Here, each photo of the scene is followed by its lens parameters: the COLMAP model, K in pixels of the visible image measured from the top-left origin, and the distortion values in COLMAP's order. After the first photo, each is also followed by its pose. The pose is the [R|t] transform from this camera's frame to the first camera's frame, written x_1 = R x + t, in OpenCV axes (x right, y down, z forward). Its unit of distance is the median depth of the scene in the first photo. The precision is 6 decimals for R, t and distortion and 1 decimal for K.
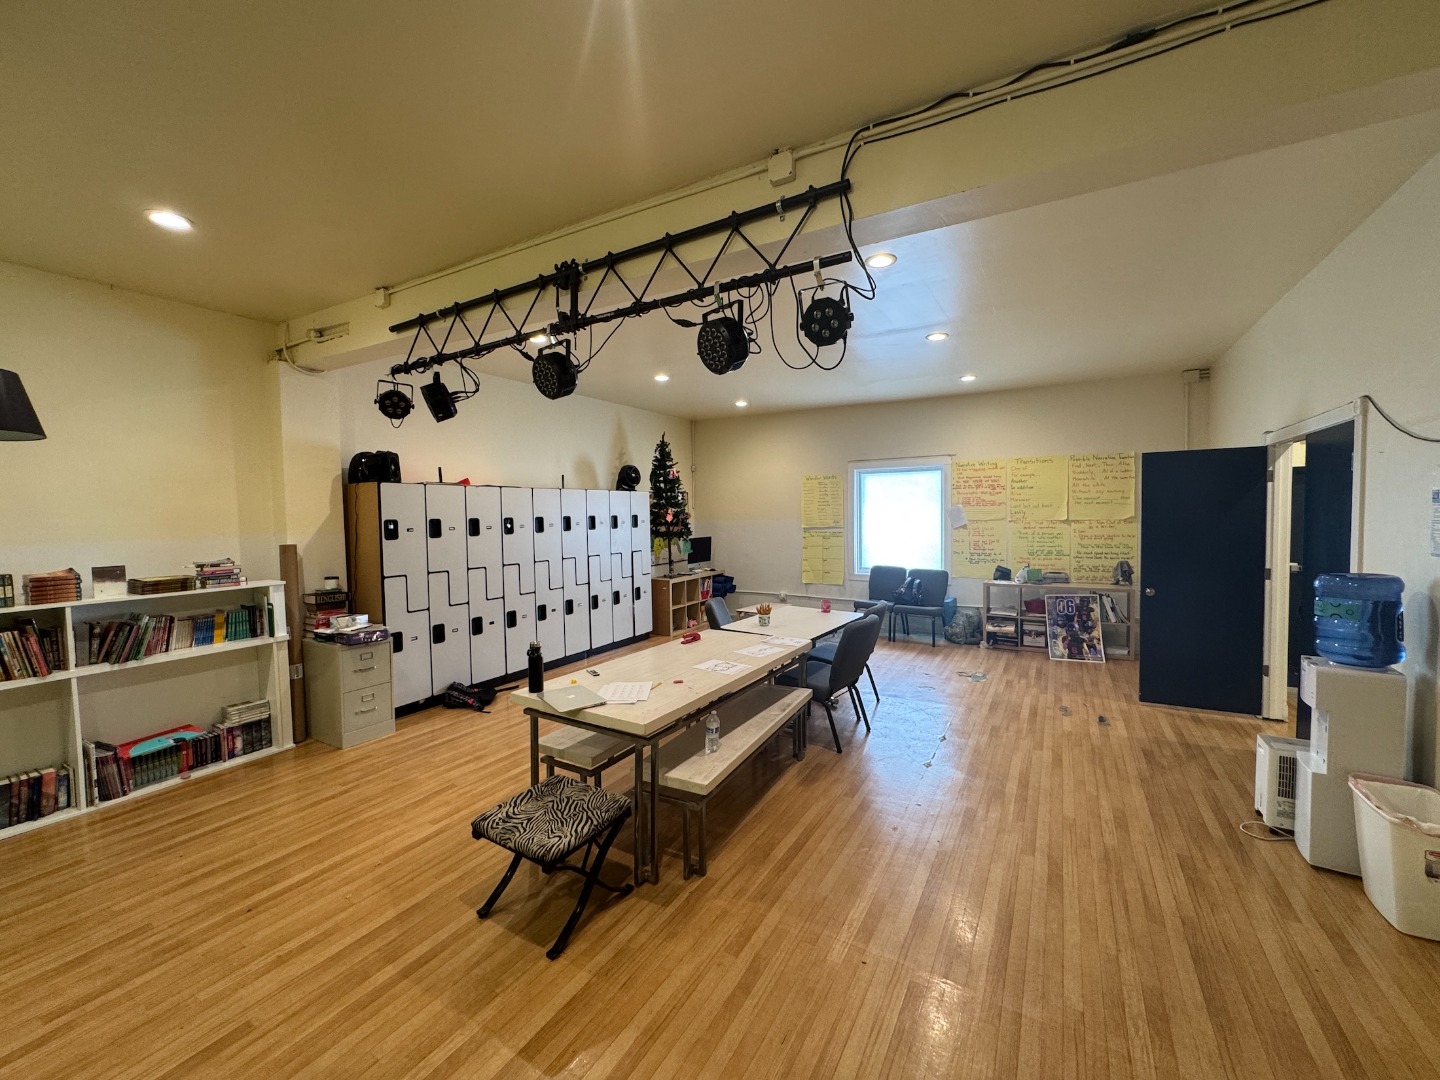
lens RADIAL K [[582.1, 0, 718.8], [0, 582.1, 538.0], [0, 0, 1]] dist [0.000874, 0.000322]
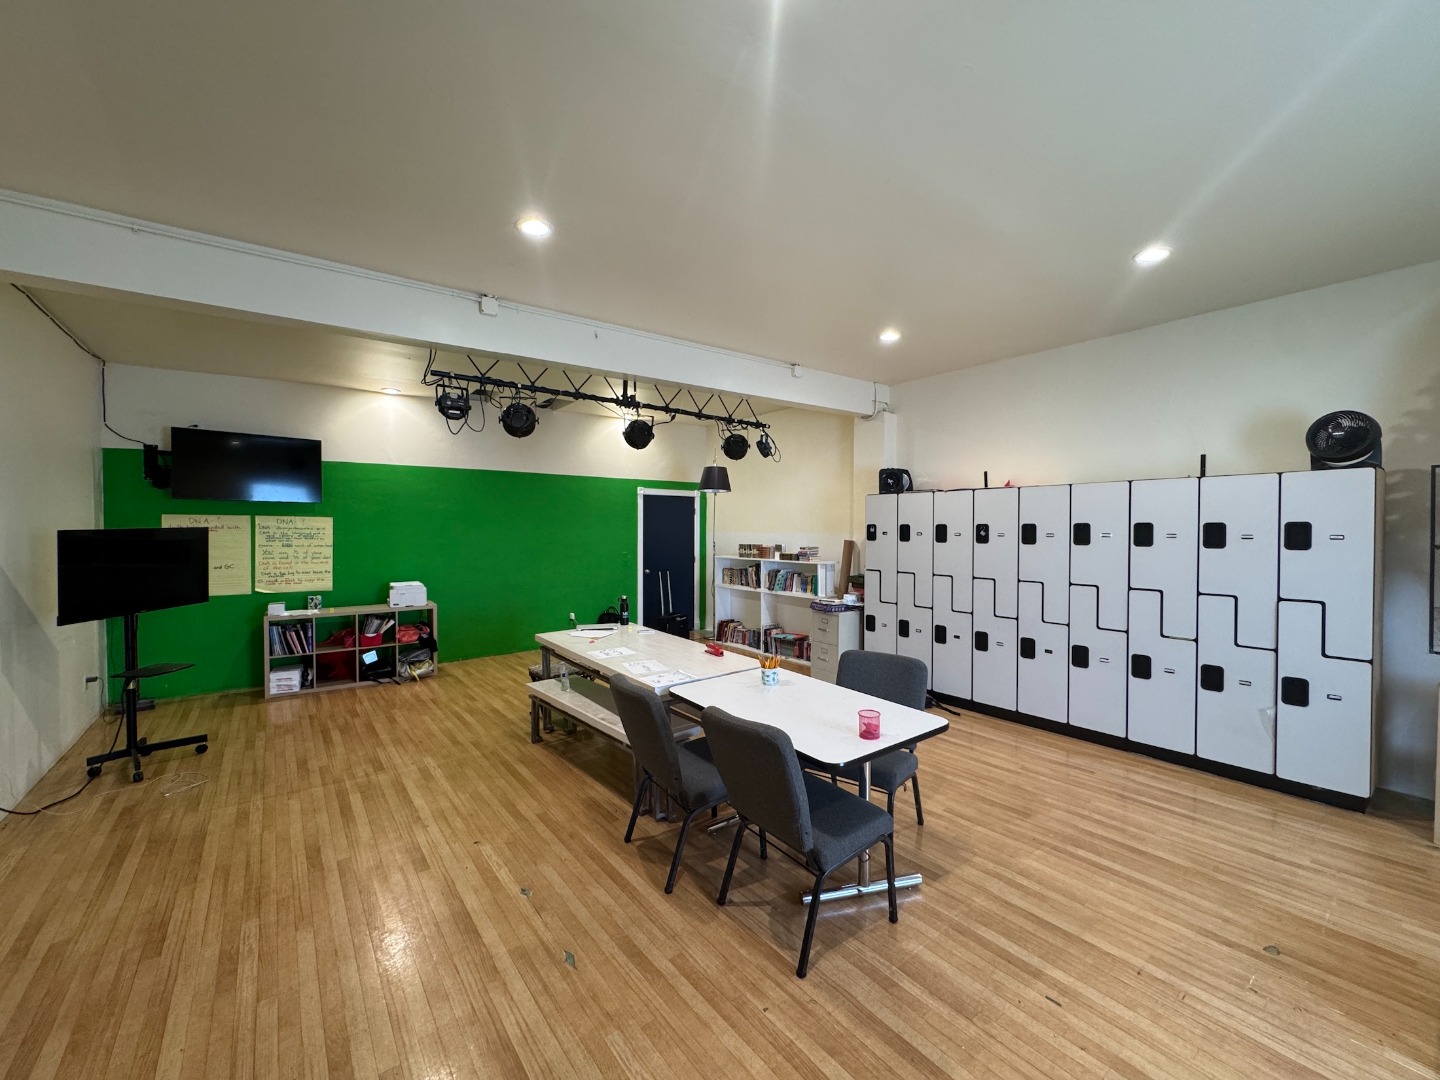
lens RADIAL K [[582.1, 0, 718.8], [0, 582.1, 538.0], [0, 0, 1]] dist [0.000874, 0.000322]
pose [[-0.374148, 0.033162, -0.926776, 0.834902], [-0.033278, 0.998237, 0.049153, -0.061429], [0.926772, 0.049232, -0.372384, 1.350893]]
